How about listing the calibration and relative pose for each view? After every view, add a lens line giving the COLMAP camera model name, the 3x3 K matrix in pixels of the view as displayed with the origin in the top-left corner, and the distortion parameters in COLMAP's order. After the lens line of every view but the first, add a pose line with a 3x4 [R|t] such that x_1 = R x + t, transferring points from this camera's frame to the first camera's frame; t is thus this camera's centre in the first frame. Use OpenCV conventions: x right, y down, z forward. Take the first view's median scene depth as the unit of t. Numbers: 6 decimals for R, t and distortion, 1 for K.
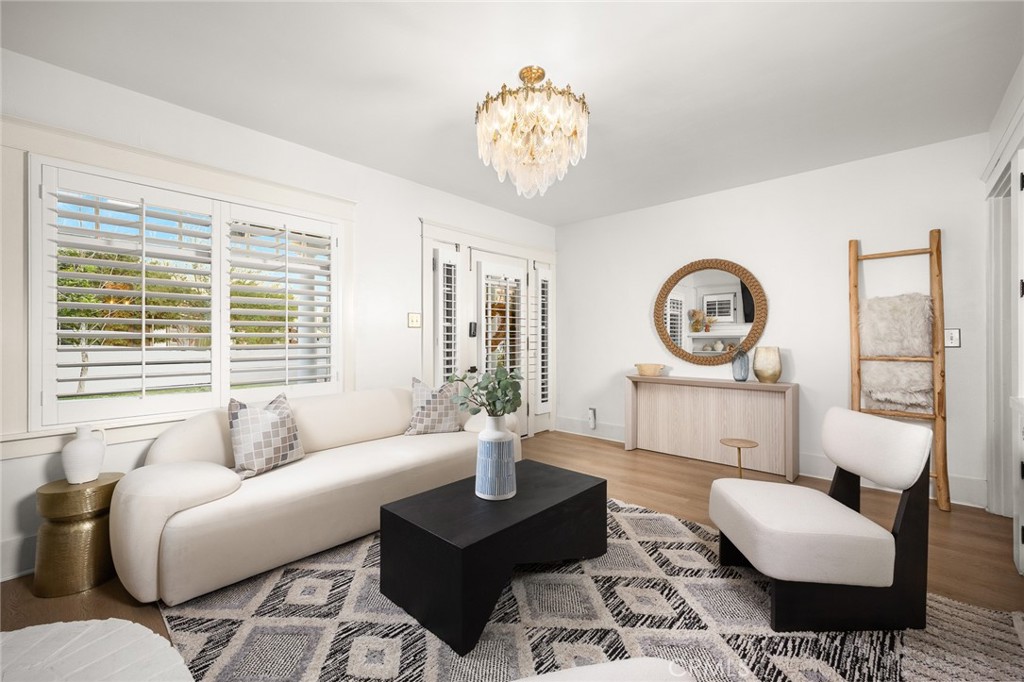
lens RADIAL K [[423.1, 0, 512.0], [0, 423.1, 341.0], [0, 0, 1]] dist [-0.000609, 0.000068]
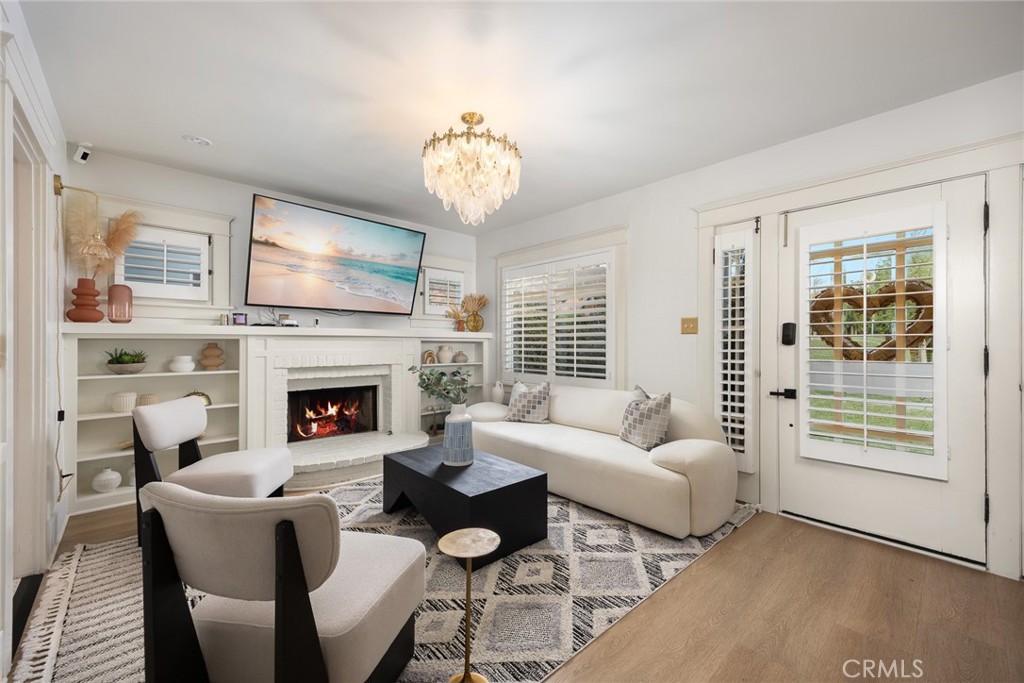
lens RADIAL K [[405.4, 0, 511.2], [0, 405.4, 358.3], [0, 0, 1]] dist [0.000137, 0.000074]
pose [[-0.090222, 0.045593, -0.994878, 1.127065], [-0.006094, 0.998908, 0.046330, -0.030292], [0.995903, 0.010243, -0.089845, 1.190793]]
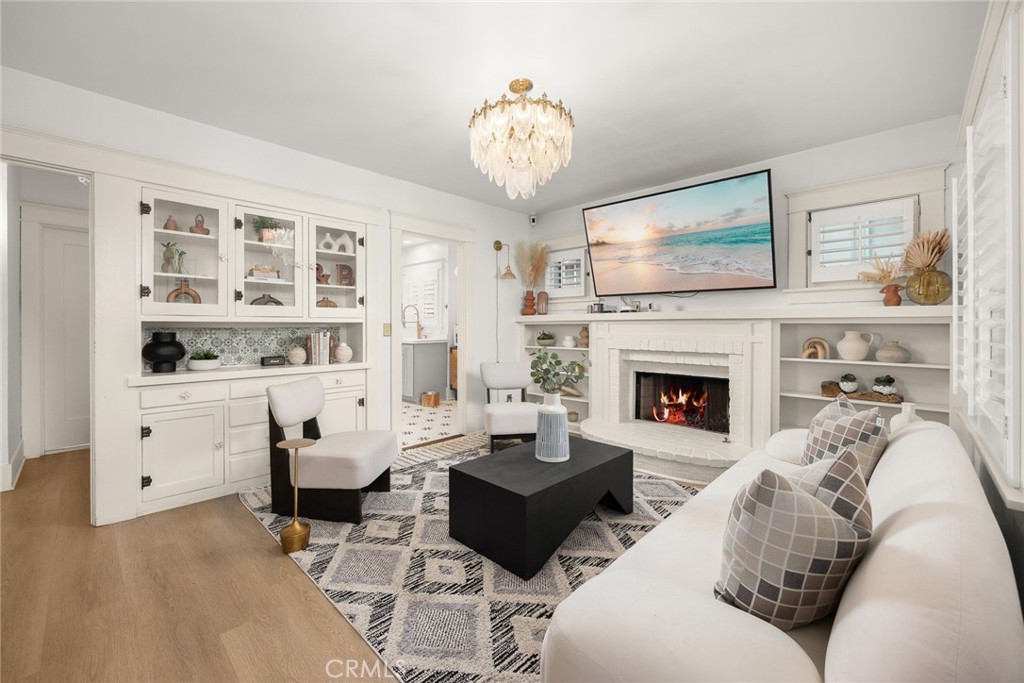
lens RADIAL K [[429.4, 0, 512.0], [0, 429.4, 341.5], [0, 0, 1]] dist [0.000034, -0.000034]
pose [[-0.998855, 0.004643, 0.047623, -0.019004], [0.006304, 0.999375, 0.034785, -0.015786], [-0.047432, 0.035046, -0.998259, 2.097612]]
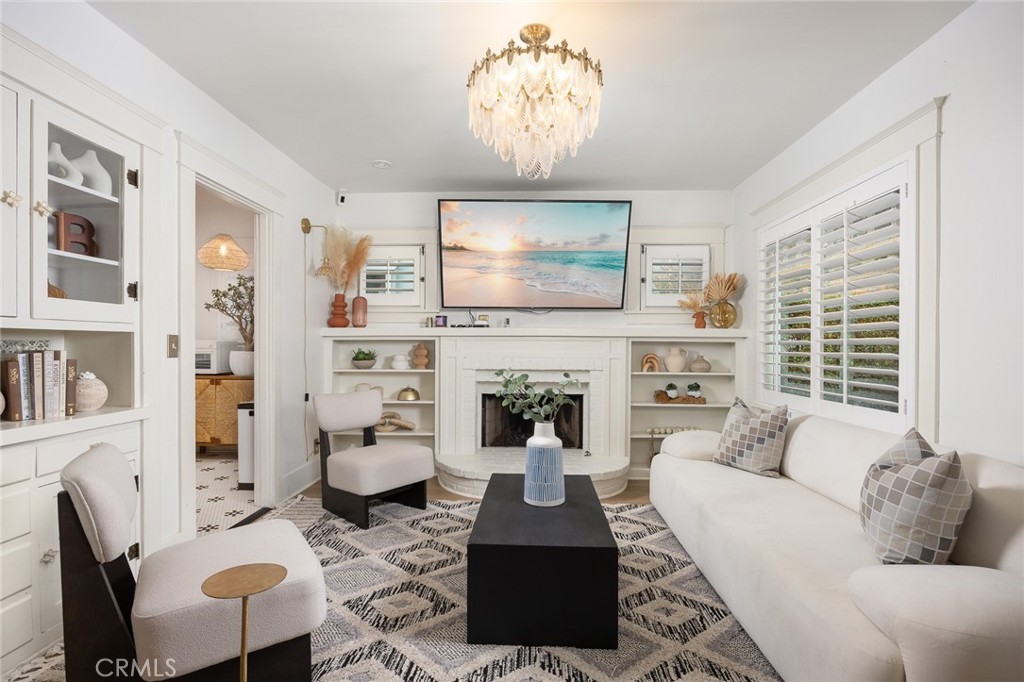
lens RADIAL K [[488.4, 0, 512.0], [0, 488.4, 341.0], [0, 0, 1]] dist [0.083555, -0.000158]
pose [[-0.768465, -0.003785, -0.639881, 0.730261], [-0.000459, 0.999986, -0.005364, -0.011390], [0.639892, -0.003828, -0.768456, 1.740014]]
